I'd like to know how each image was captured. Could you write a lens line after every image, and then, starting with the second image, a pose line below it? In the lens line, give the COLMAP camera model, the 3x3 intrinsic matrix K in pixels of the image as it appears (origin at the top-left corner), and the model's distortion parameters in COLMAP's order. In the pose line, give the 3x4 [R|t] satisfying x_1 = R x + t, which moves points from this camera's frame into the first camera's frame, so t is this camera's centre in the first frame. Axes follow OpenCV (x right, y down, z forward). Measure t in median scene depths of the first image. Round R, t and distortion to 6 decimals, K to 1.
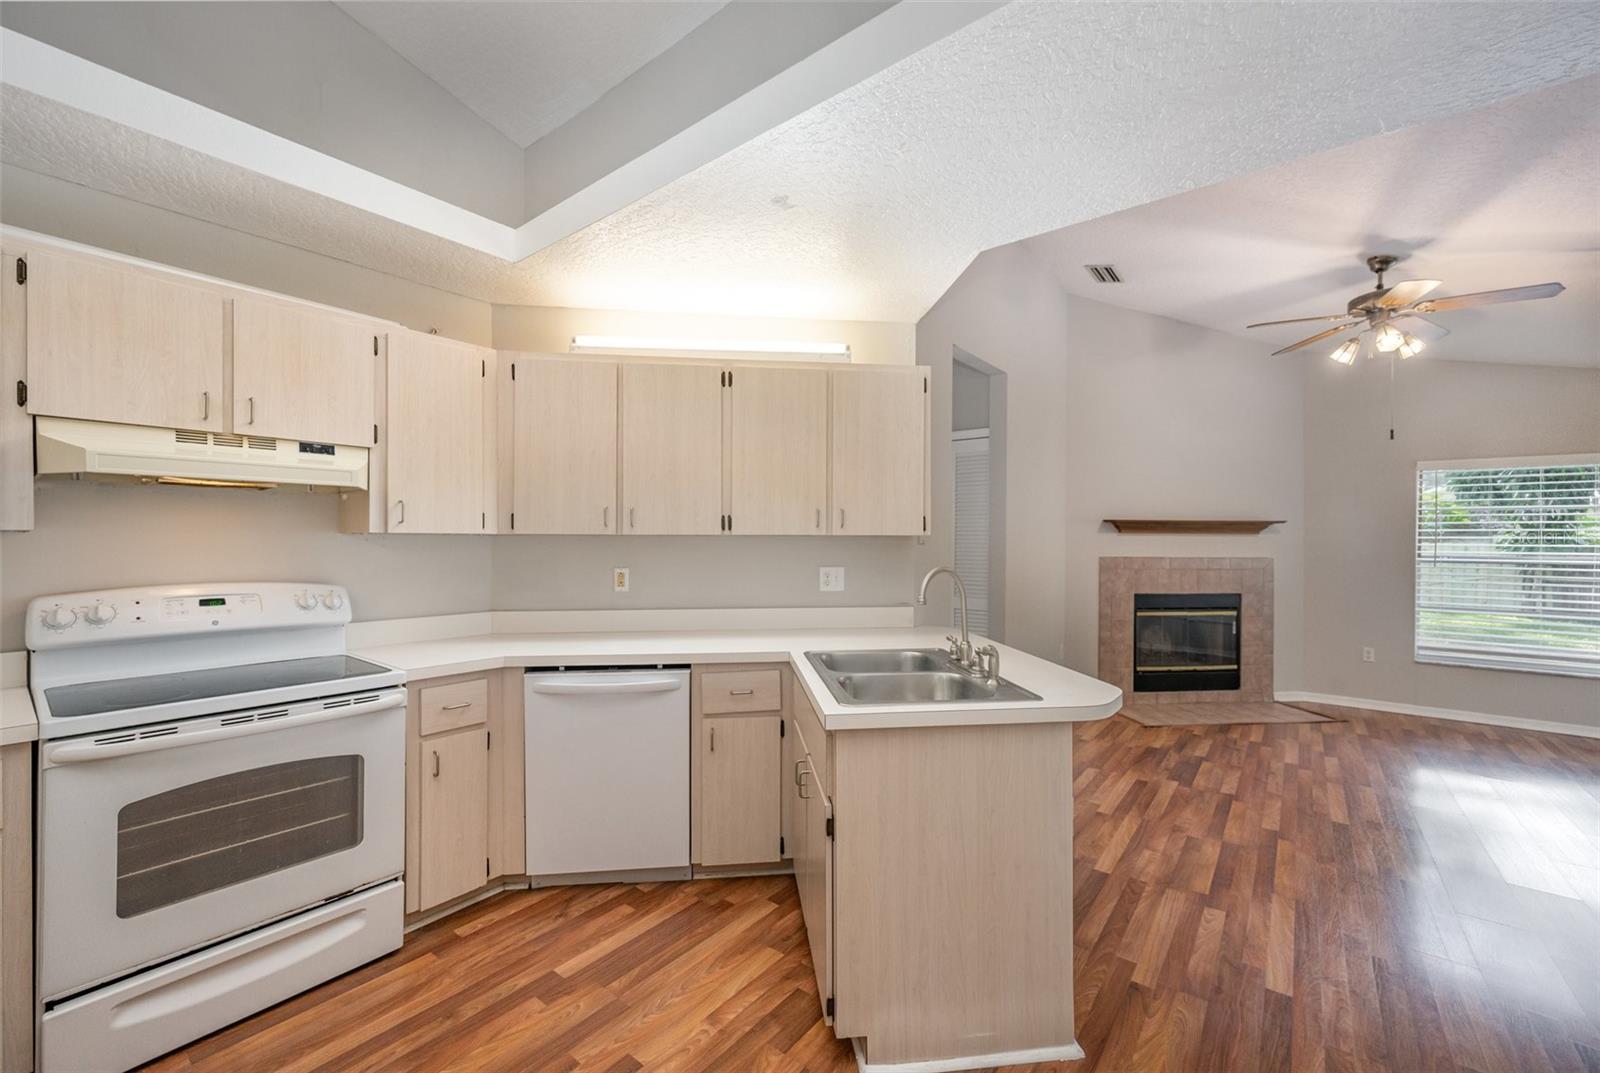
lens RADIAL K [[639.7, 0, 805.2], [0, 639.7, 541.0], [0, 0, 1]] dist [0.001119, -0.000003]
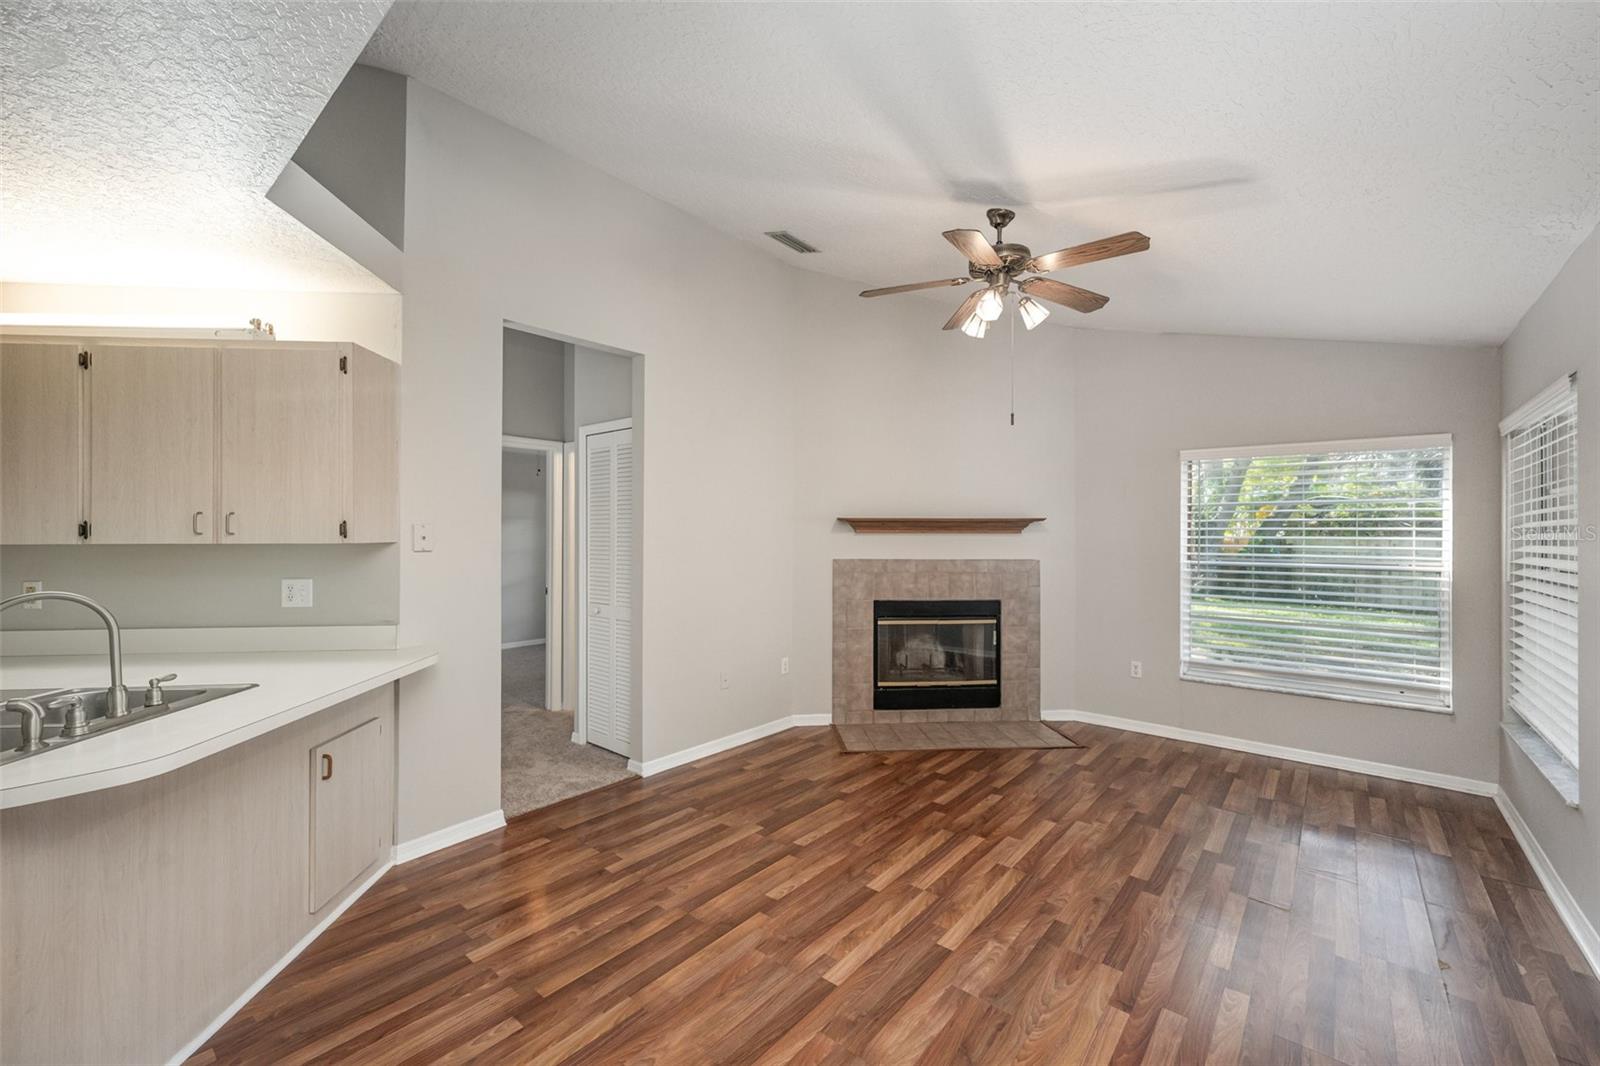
lens RADIAL K [[640.7, 0, 800.0], [0, 640.7, 533.0], [0, 0, 1]] dist [0.004133, 0.000284]
pose [[0.999258, -0.003720, -0.038338, 0.755950], [0.003598, 0.999988, -0.003260, -0.016174], [0.038350, 0.003120, 0.999259, 0.164548]]
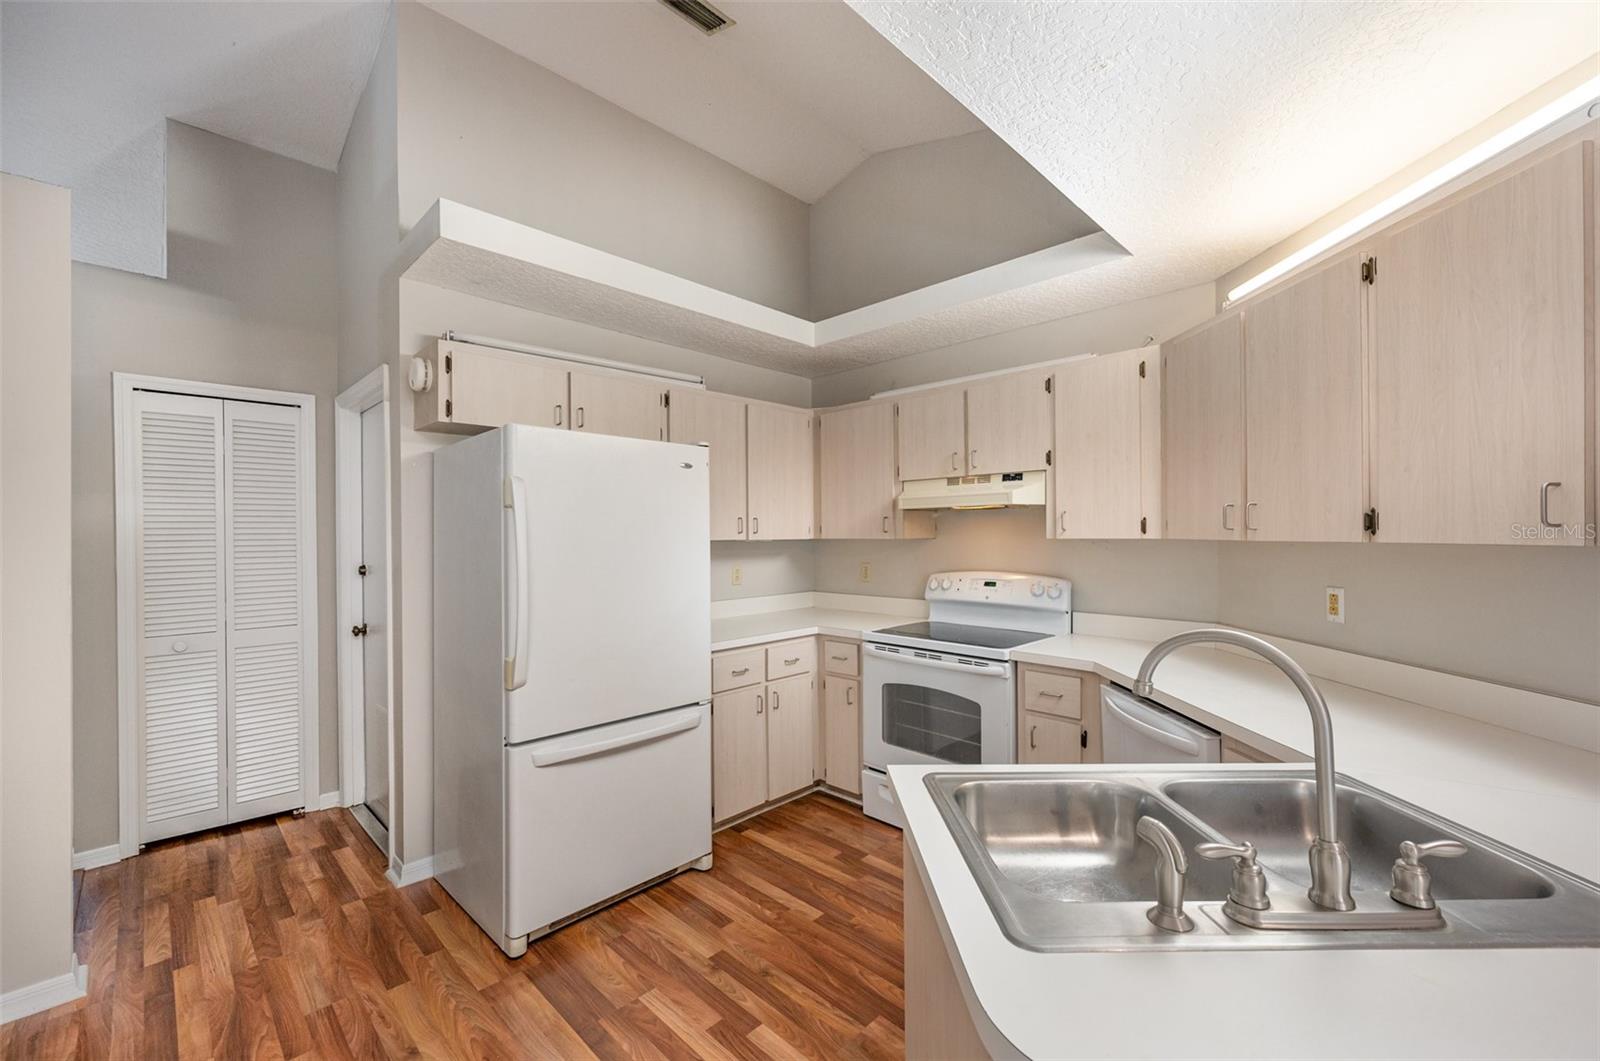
lens RADIAL K [[643.5, 0, 800.0], [0, 643.5, 530.5], [0, 0, 1]] dist [-0.001481, -0.000085]
pose [[-0.117469, -0.005307, -0.993062, 0.447342], [0.006795, 0.999958, -0.006147, -0.018099], [0.993053, -0.007469, -0.117428, 0.497430]]
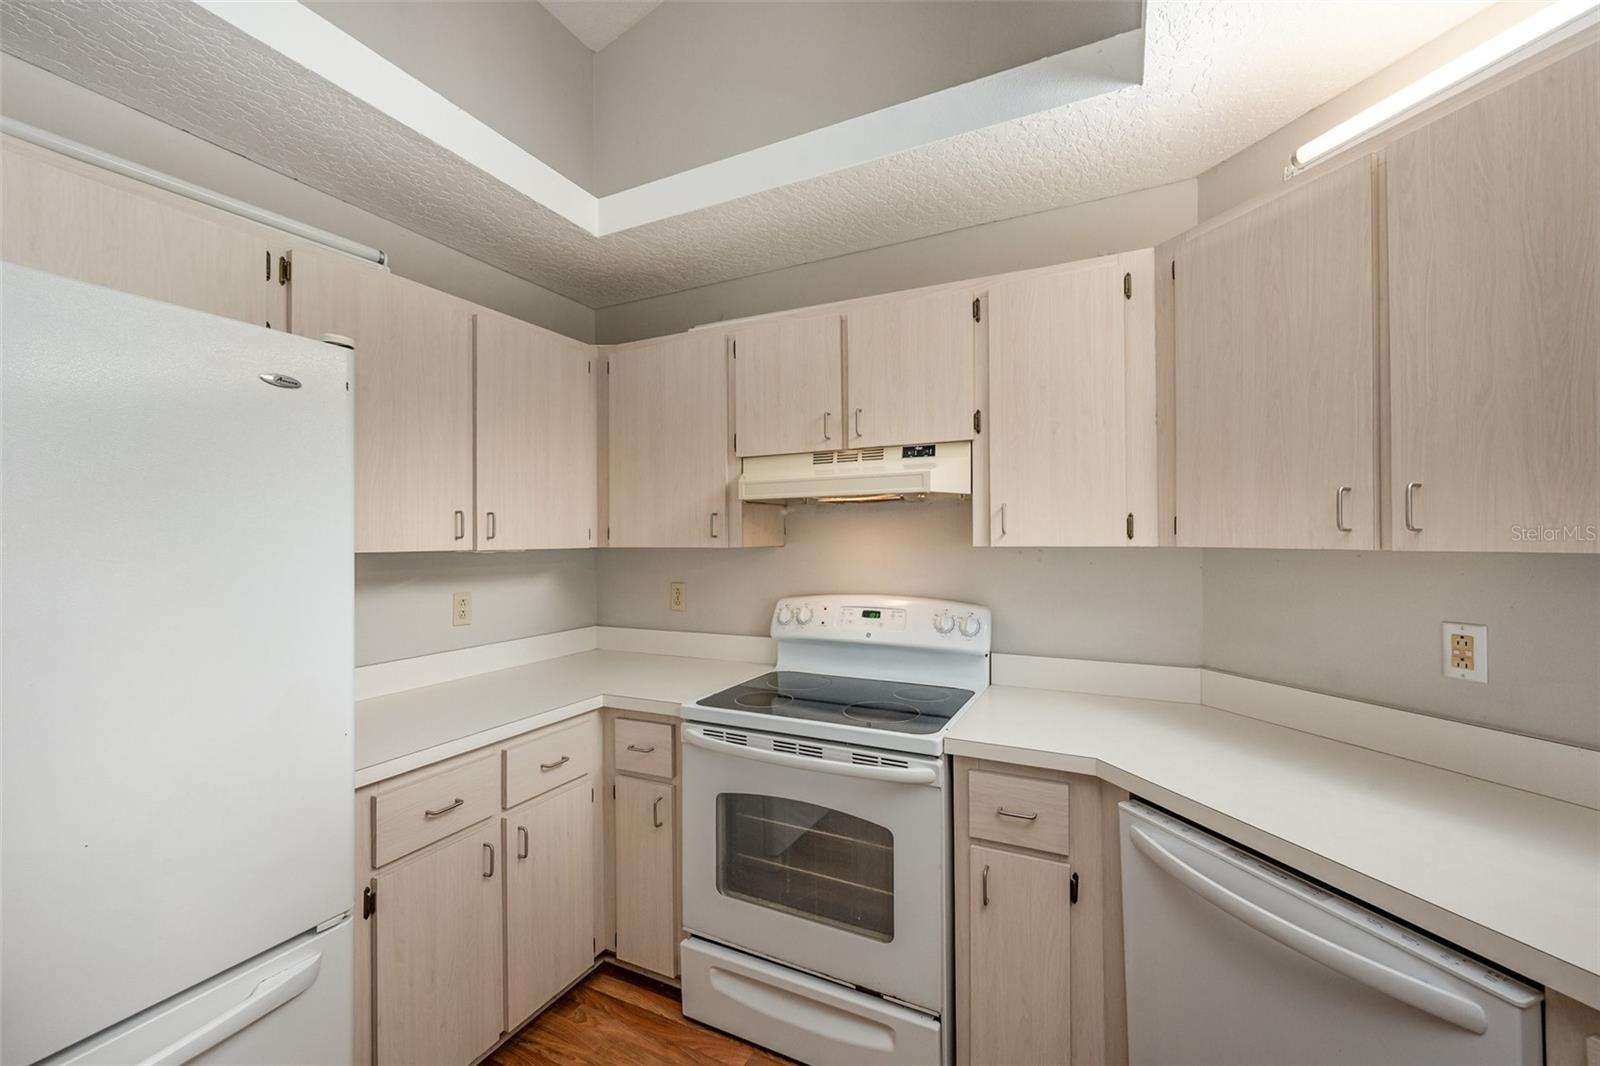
lens RADIAL K [[643.1, 0, 800.0], [0, 643.1, 533.0], [0, 0, 1]] dist [0.000149, 0.000086]
pose [[0.203184, -0.009933, -0.979090, 0.043138], [0.007742, 0.999934, -0.008538, -0.018581], [0.979110, -0.005846, 0.203248, 0.462511]]
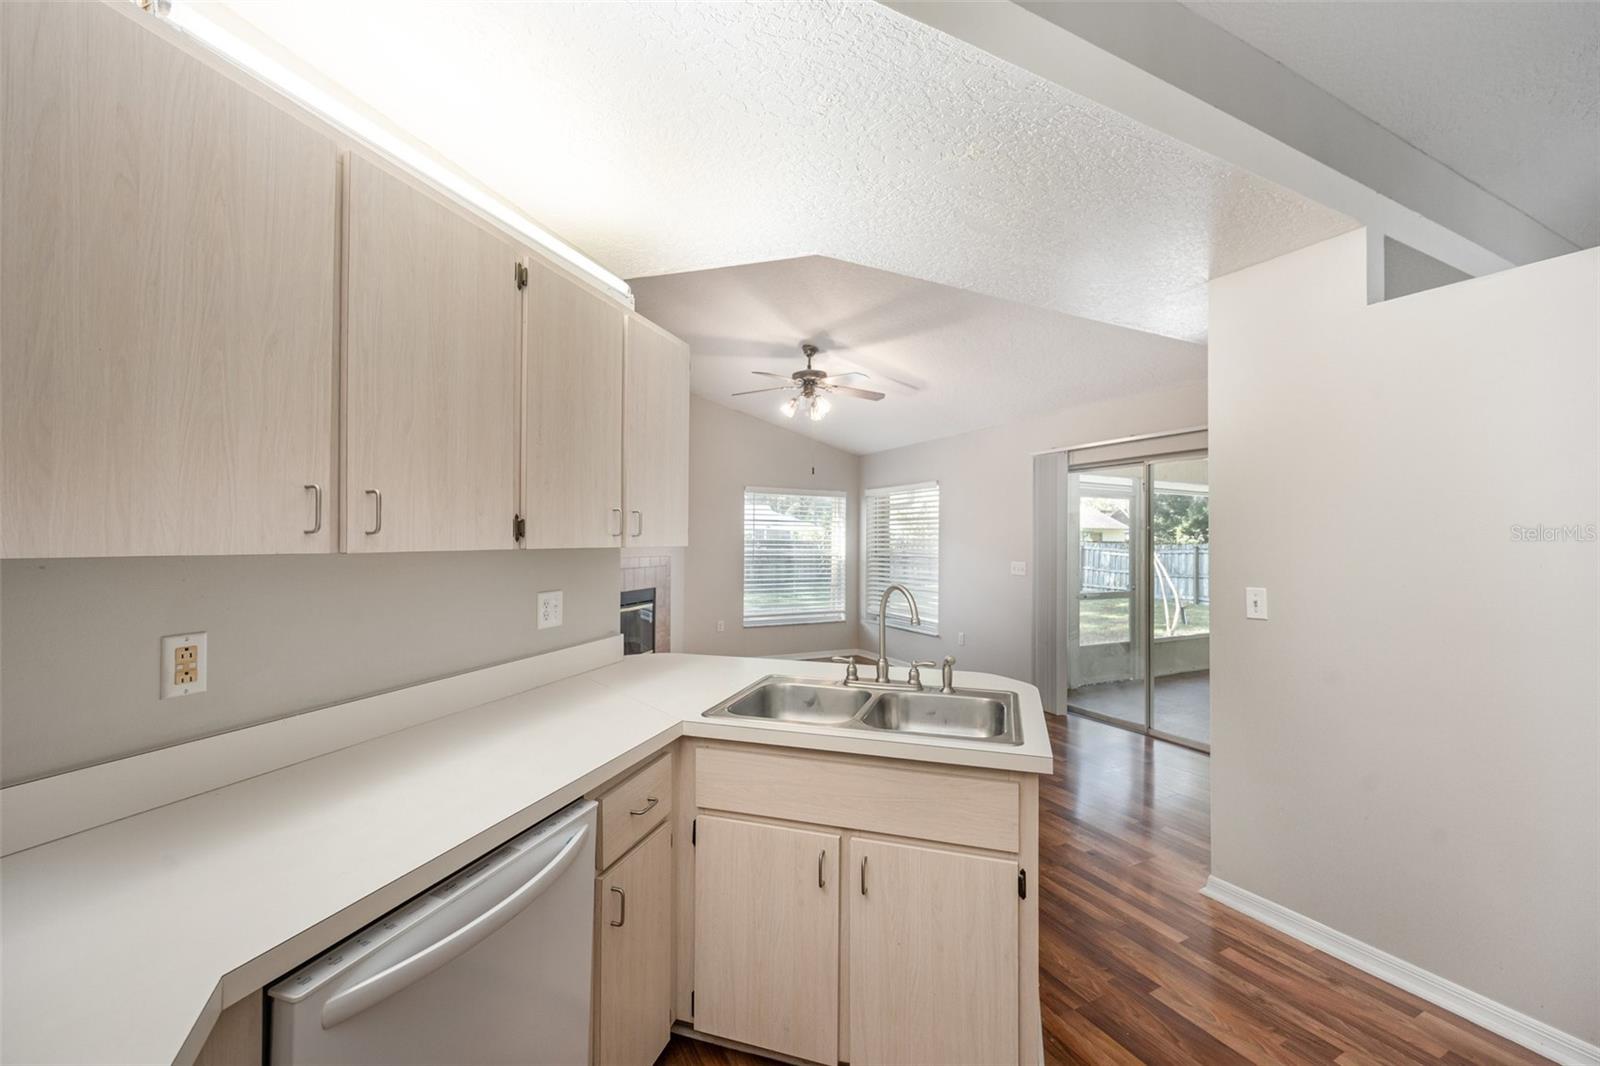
lens RADIAL K [[643.1, 0, 800.0], [0, 643.1, 533.0], [0, 0, 1]] dist [0.000149, 0.000086]
pose [[0.416004, 0.005921, 0.909344, -0.475045], [-0.000781, 0.999981, -0.006154, -0.018308], [-0.909363, 0.001850, 0.416000, 0.476001]]
